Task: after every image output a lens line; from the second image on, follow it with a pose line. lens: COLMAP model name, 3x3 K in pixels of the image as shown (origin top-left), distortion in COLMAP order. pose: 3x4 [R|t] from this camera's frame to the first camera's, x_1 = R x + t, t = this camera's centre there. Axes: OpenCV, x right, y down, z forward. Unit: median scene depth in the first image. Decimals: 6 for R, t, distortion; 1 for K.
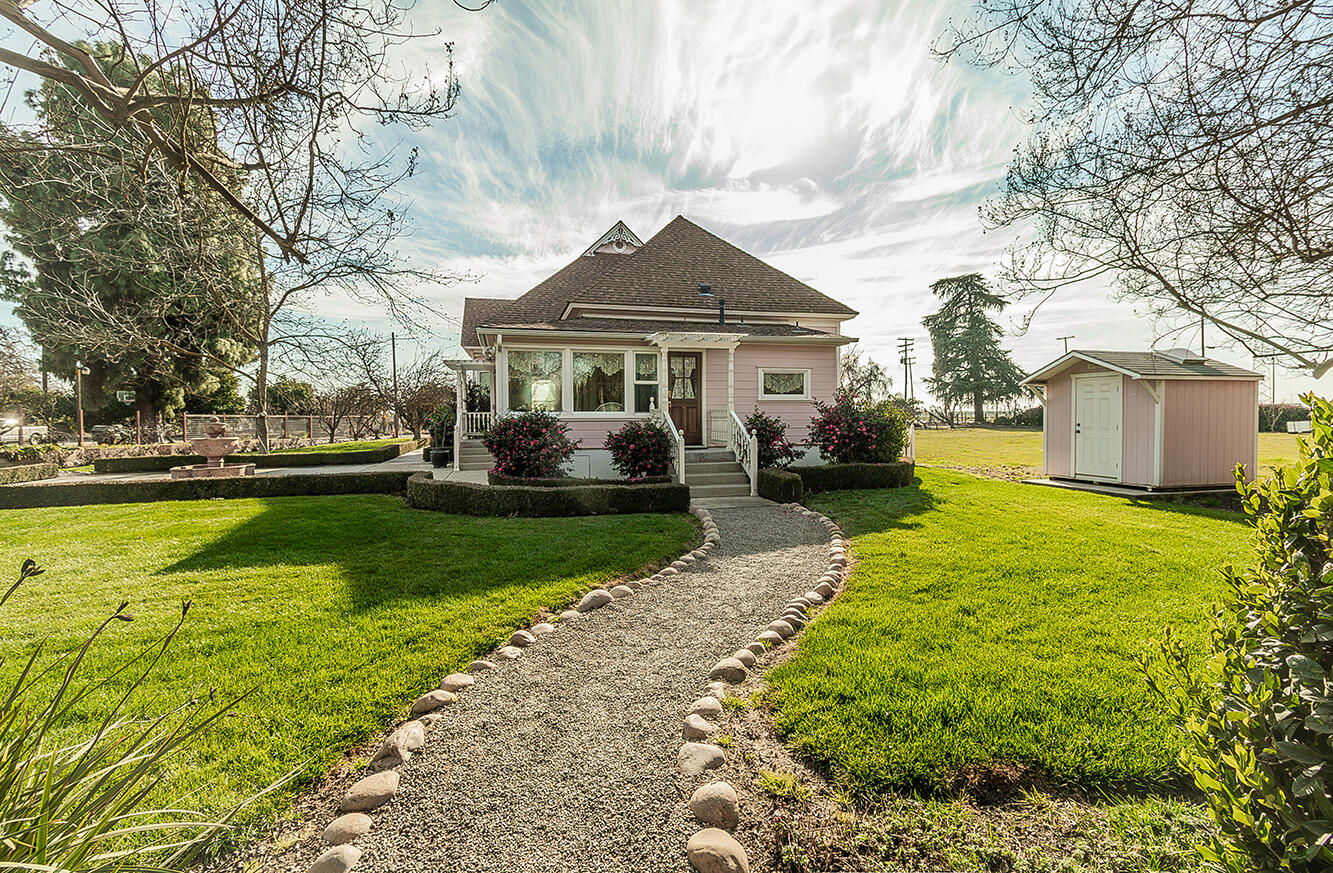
lens RADIAL K [[609.6, 0, 666.5], [0, 609.6, 436.5], [0, 0, 1]] dist [-0.000287, -0.000051]
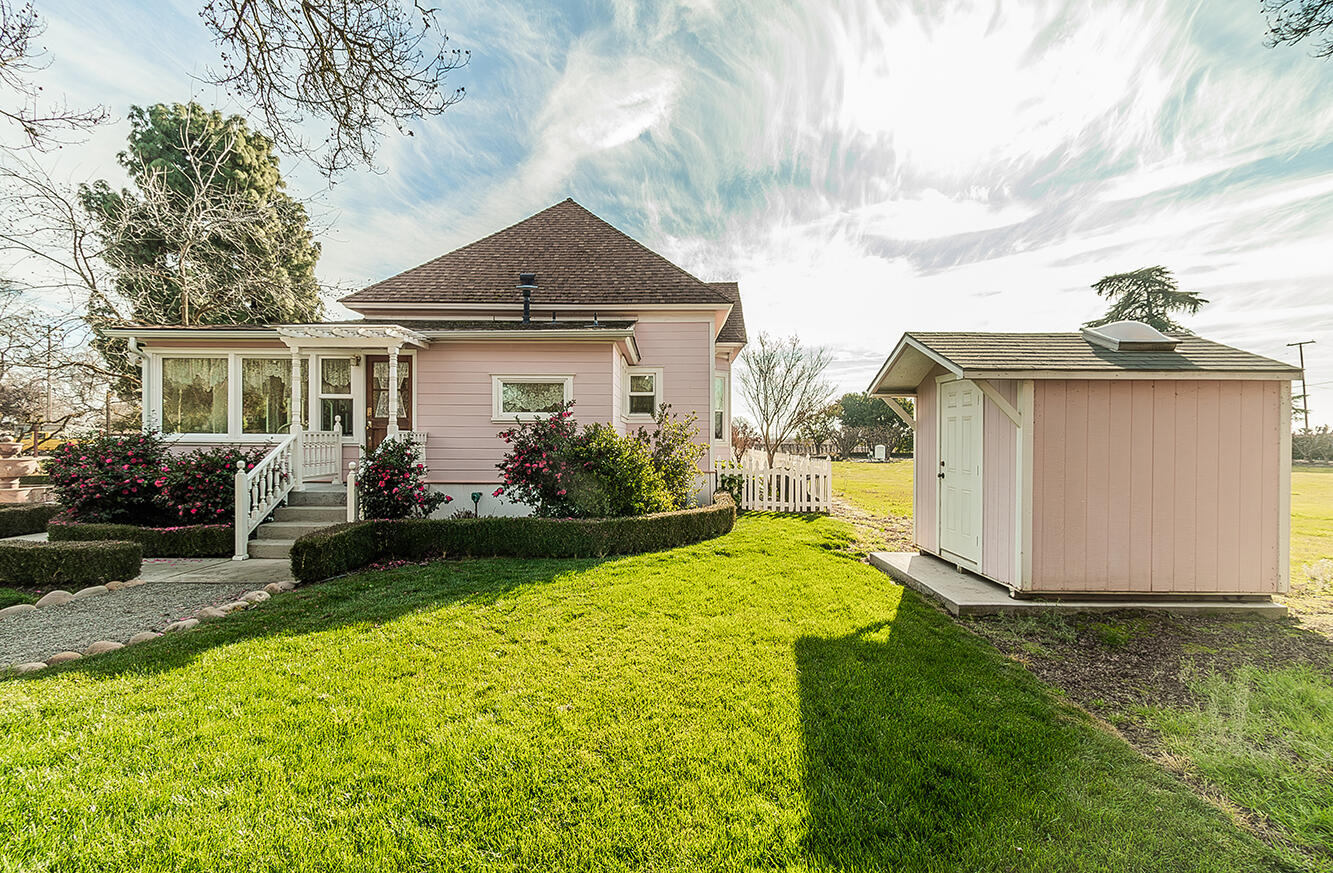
lens RADIAL K [[609.6, 0, 666.5], [0, 609.6, 436.5], [0, 0, 1]] dist [-0.000287, -0.000051]
pose [[0.965182, 0.009749, -0.261398, 0.464749], [-0.019267, 0.999240, -0.033876, -0.017171], [0.260869, 0.037733, 0.964636, 0.307477]]
